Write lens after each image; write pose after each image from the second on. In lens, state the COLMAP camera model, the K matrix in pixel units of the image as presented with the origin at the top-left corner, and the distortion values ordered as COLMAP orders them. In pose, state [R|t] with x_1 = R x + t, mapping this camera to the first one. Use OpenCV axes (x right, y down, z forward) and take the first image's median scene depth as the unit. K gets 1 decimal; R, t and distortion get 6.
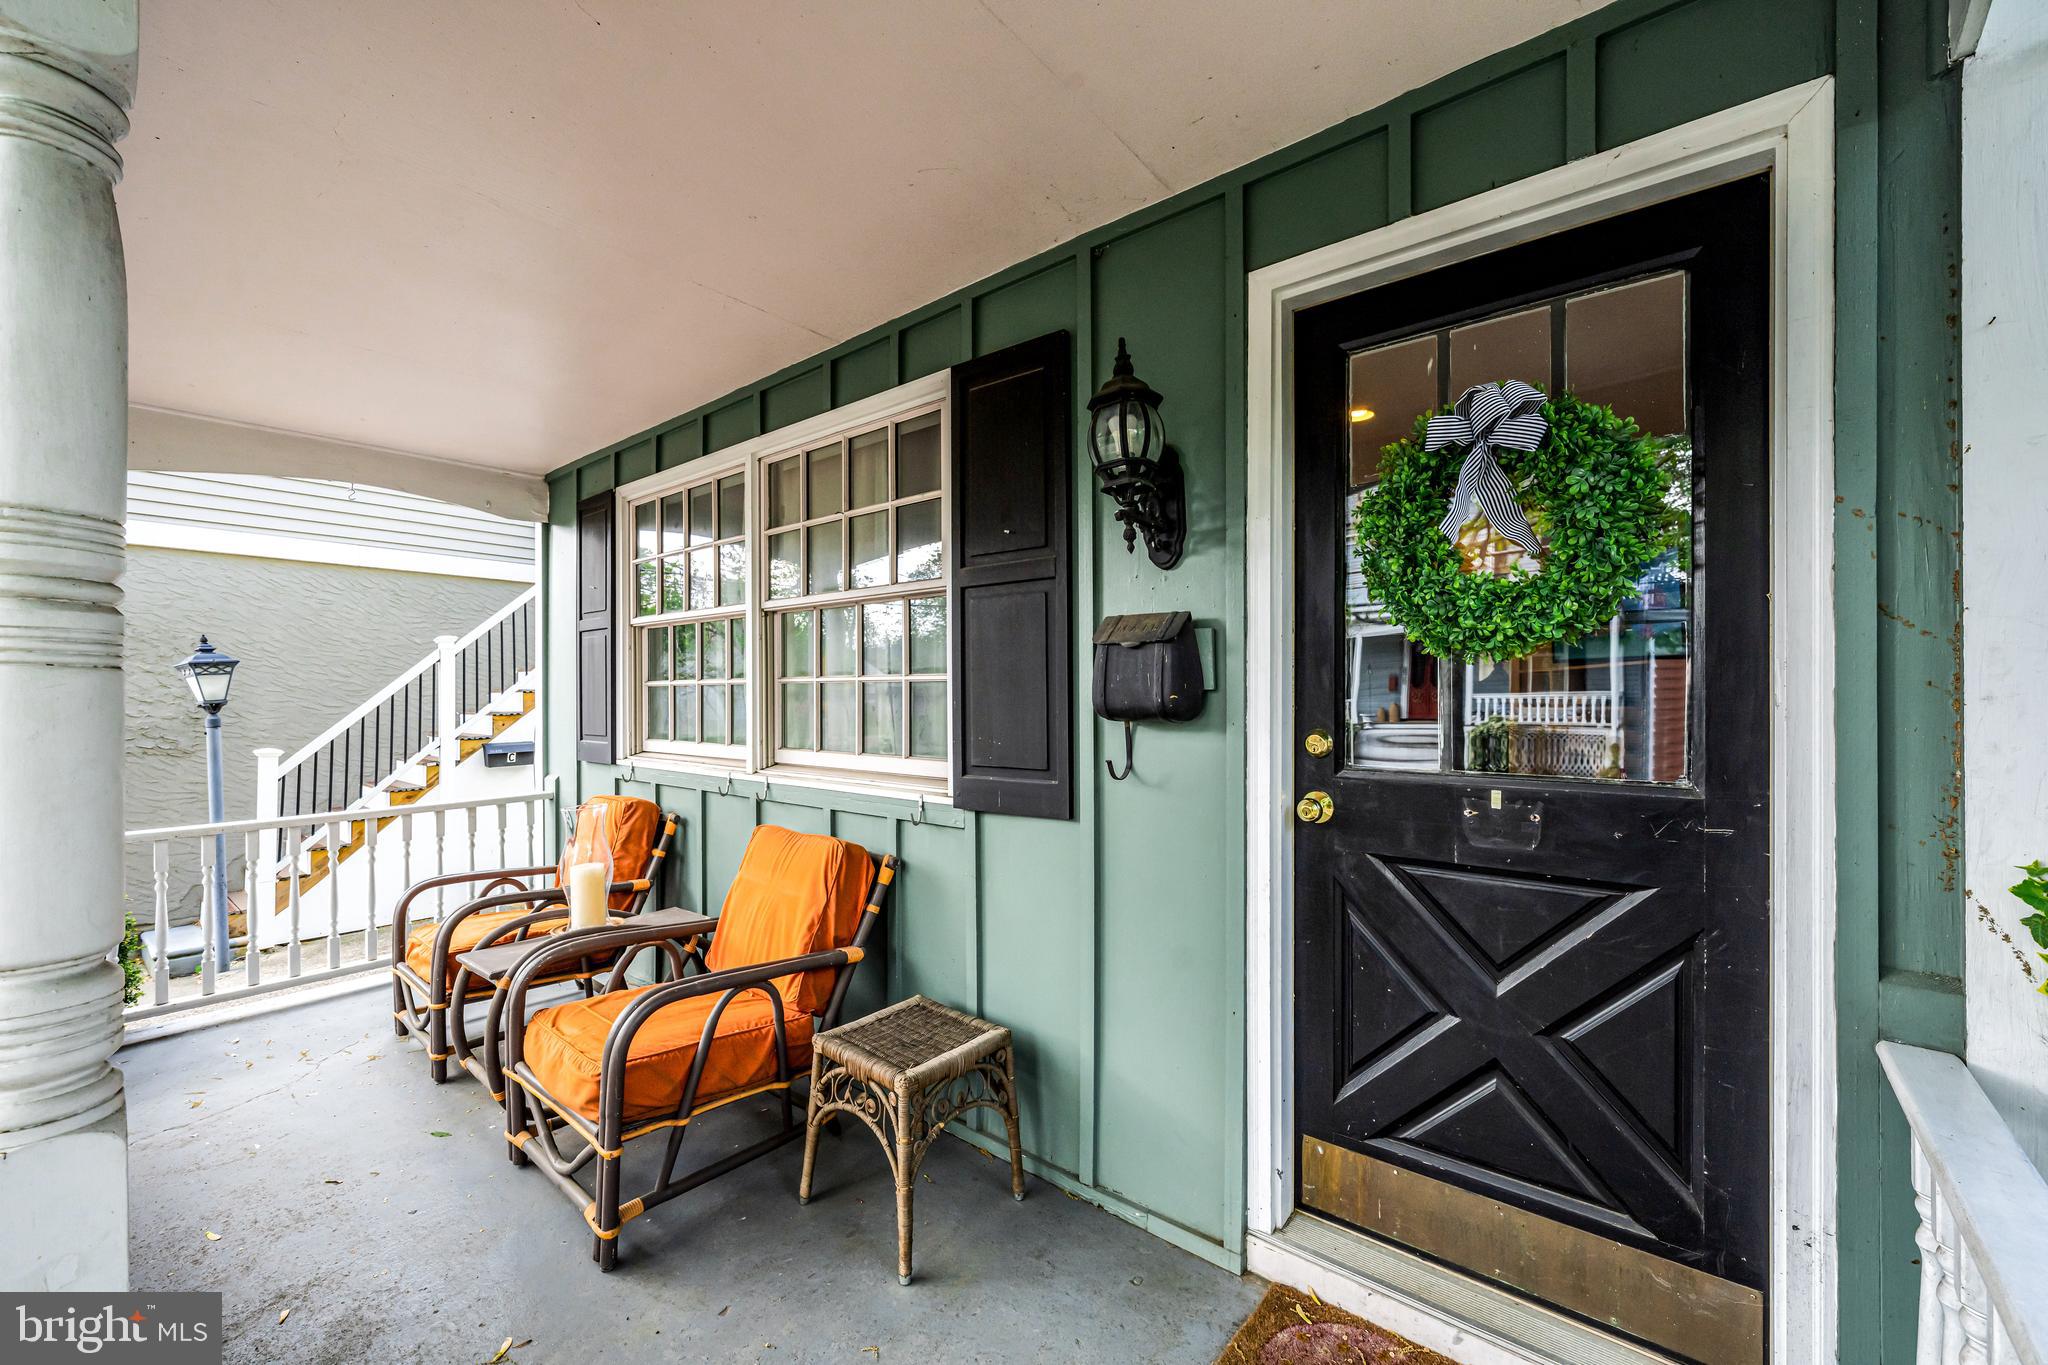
lens RADIAL K [[815.3, 0, 1019.4], [0, 815.3, 690.6], [0, 0, 1]] dist [-0.003022, -0.000204]
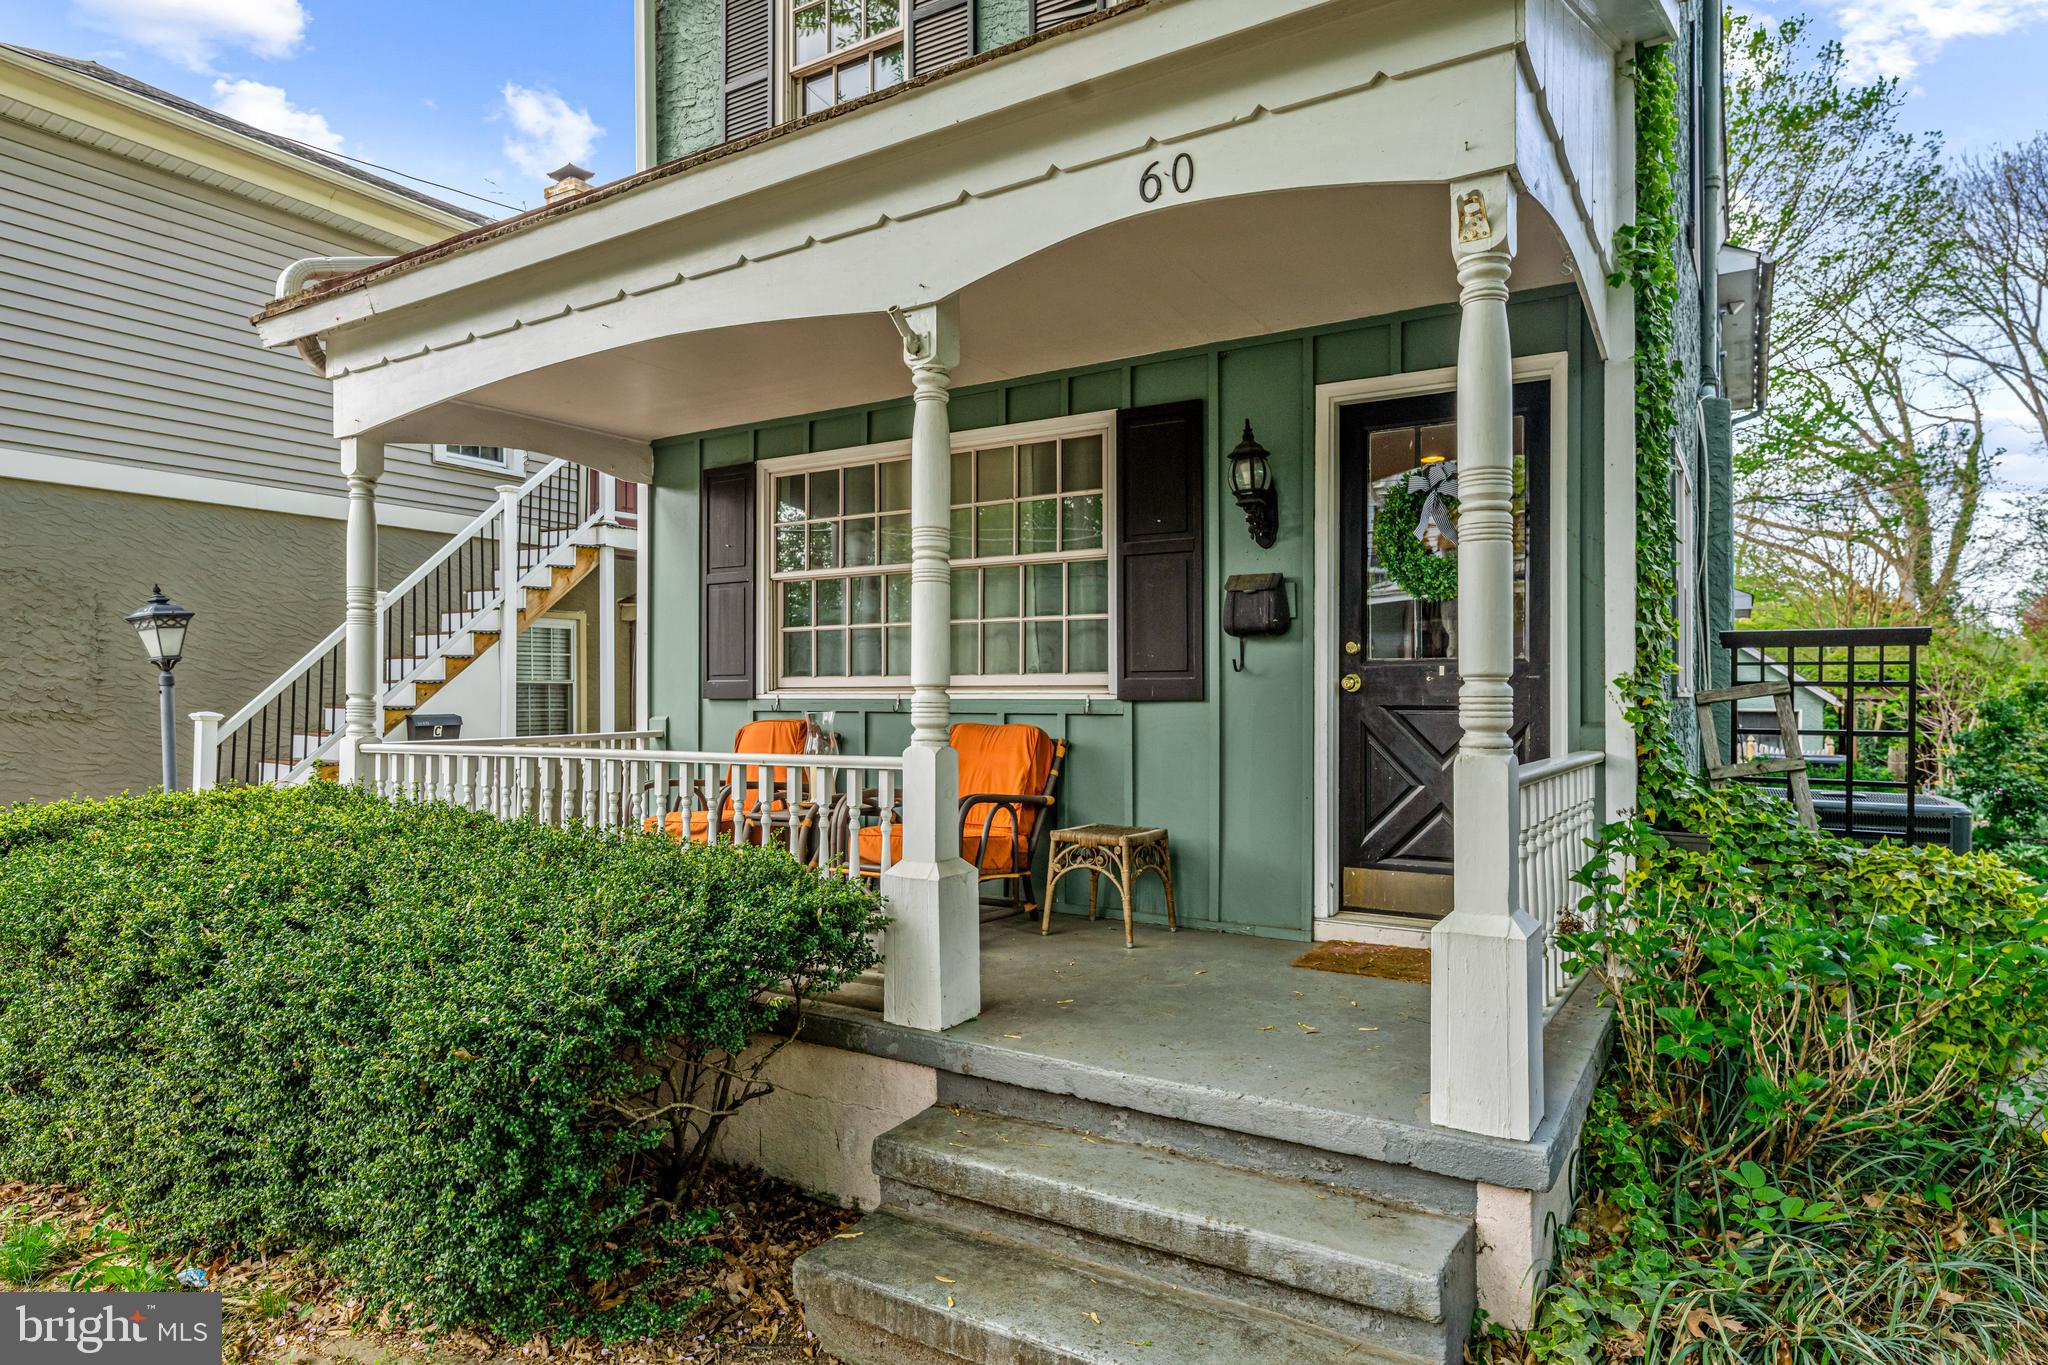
lens RADIAL K [[1179.5, 0, 1024.0], [0, 1179.5, 682.5], [0, 0, 1]] dist [0.003491, 0.000189]
pose [[0.992748, 0.005508, 0.120089, -0.570148], [-0.004482, 0.999951, -0.008810, 0.144398], [-0.120132, 0.008208, 0.992724, -1.283582]]
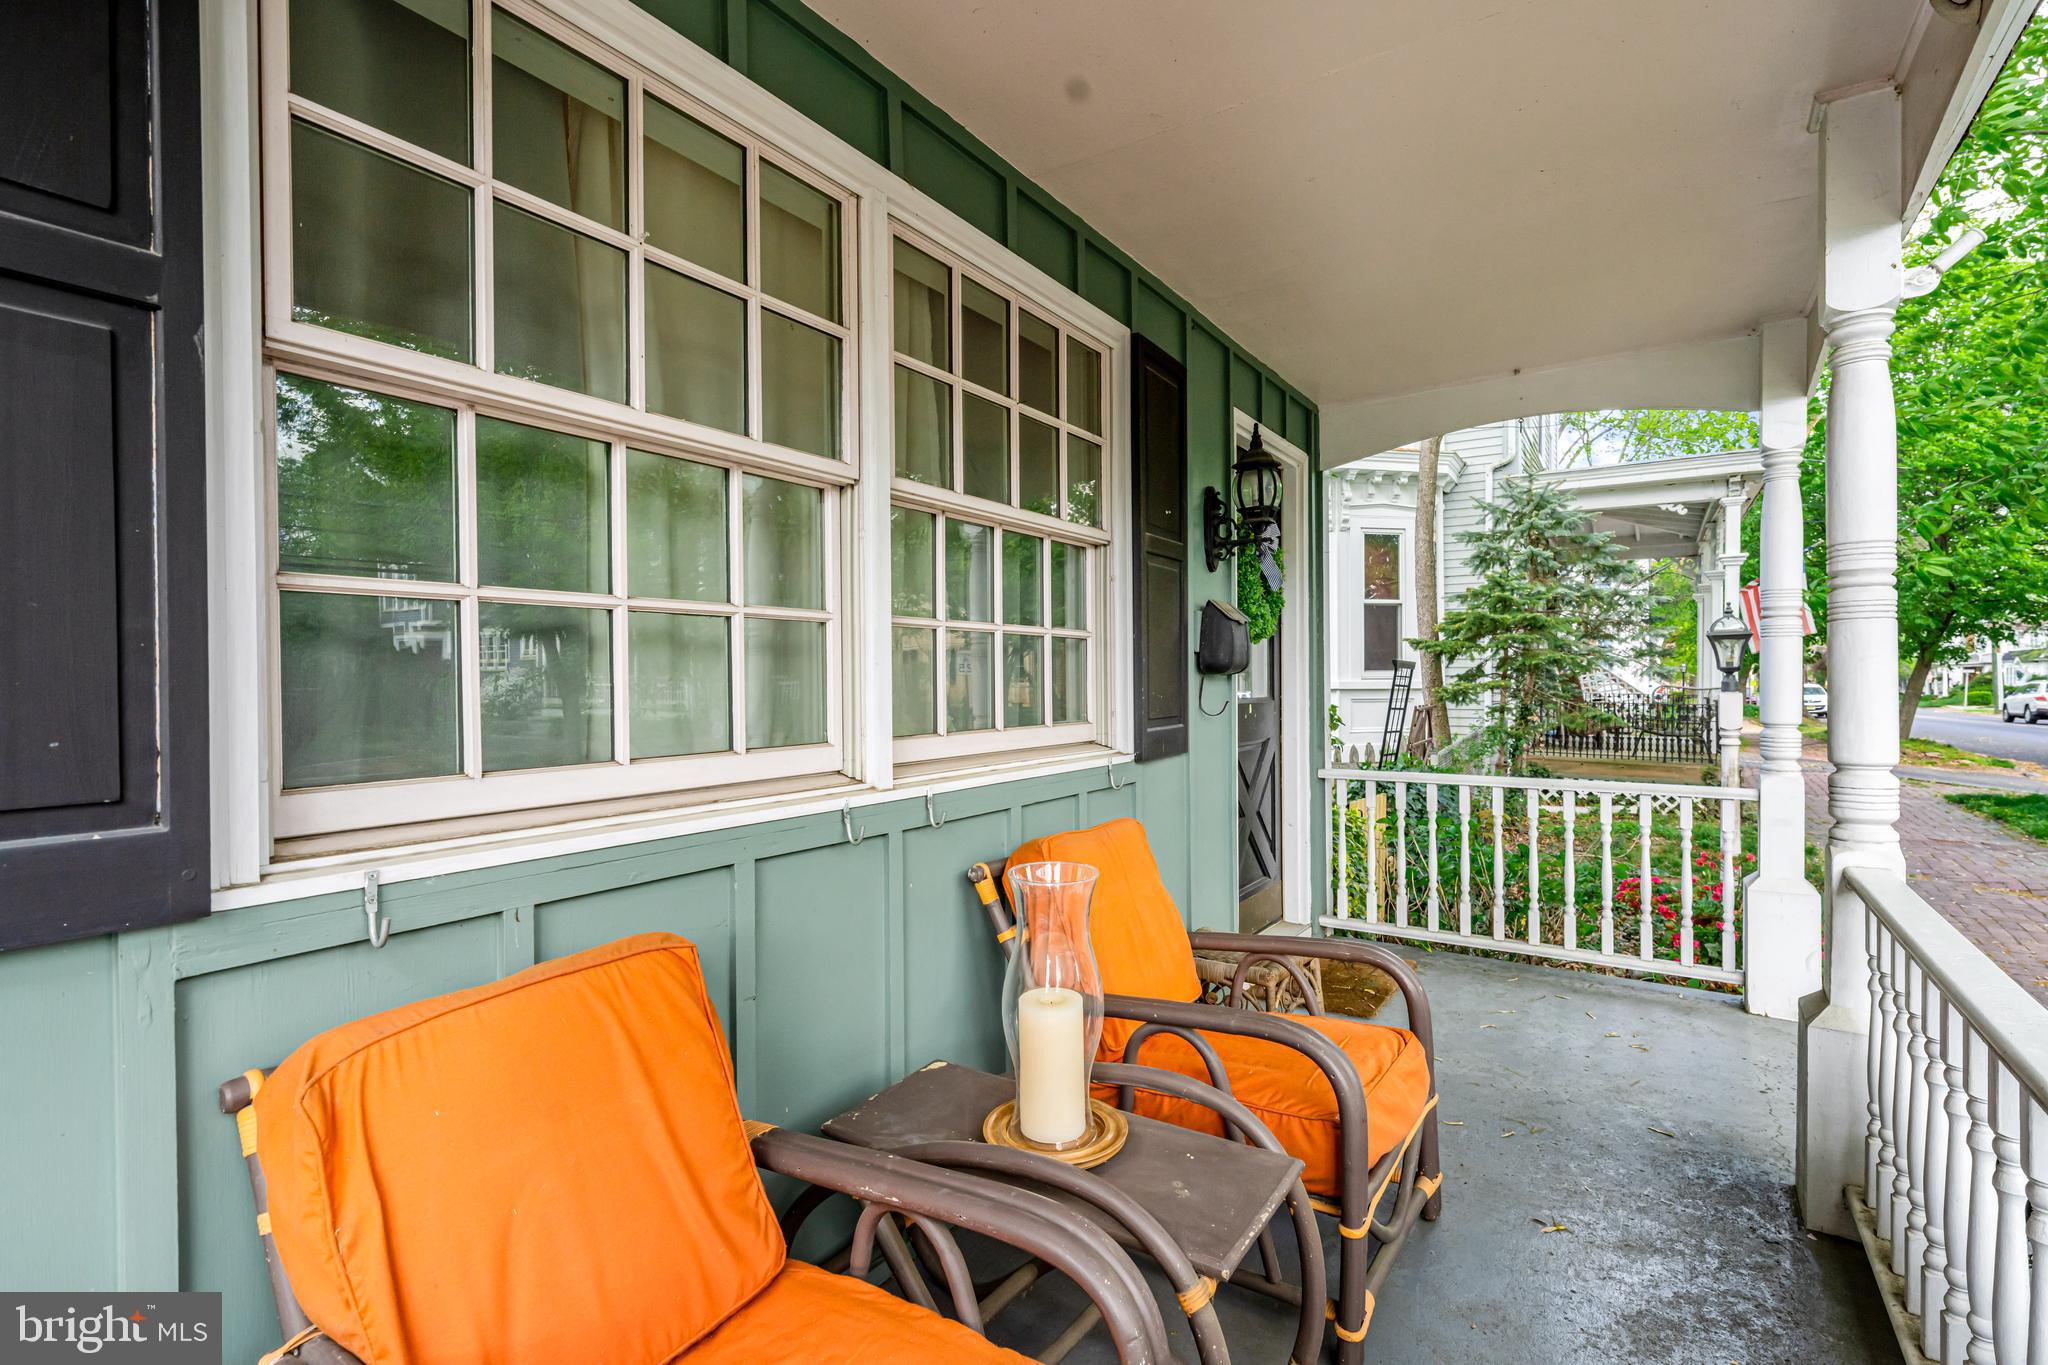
lens RADIAL K [[989.7, 0, 1024.0], [0, 989.7, 682.5], [0, 0, 1]] dist [0.035853, 0.000073]
pose [[-0.112096, -0.002349, 0.993695, -1.451875], [-0.003148, 0.999993, 0.002009, 0.043291], [-0.993692, -0.002903, -0.112103, 1.435070]]
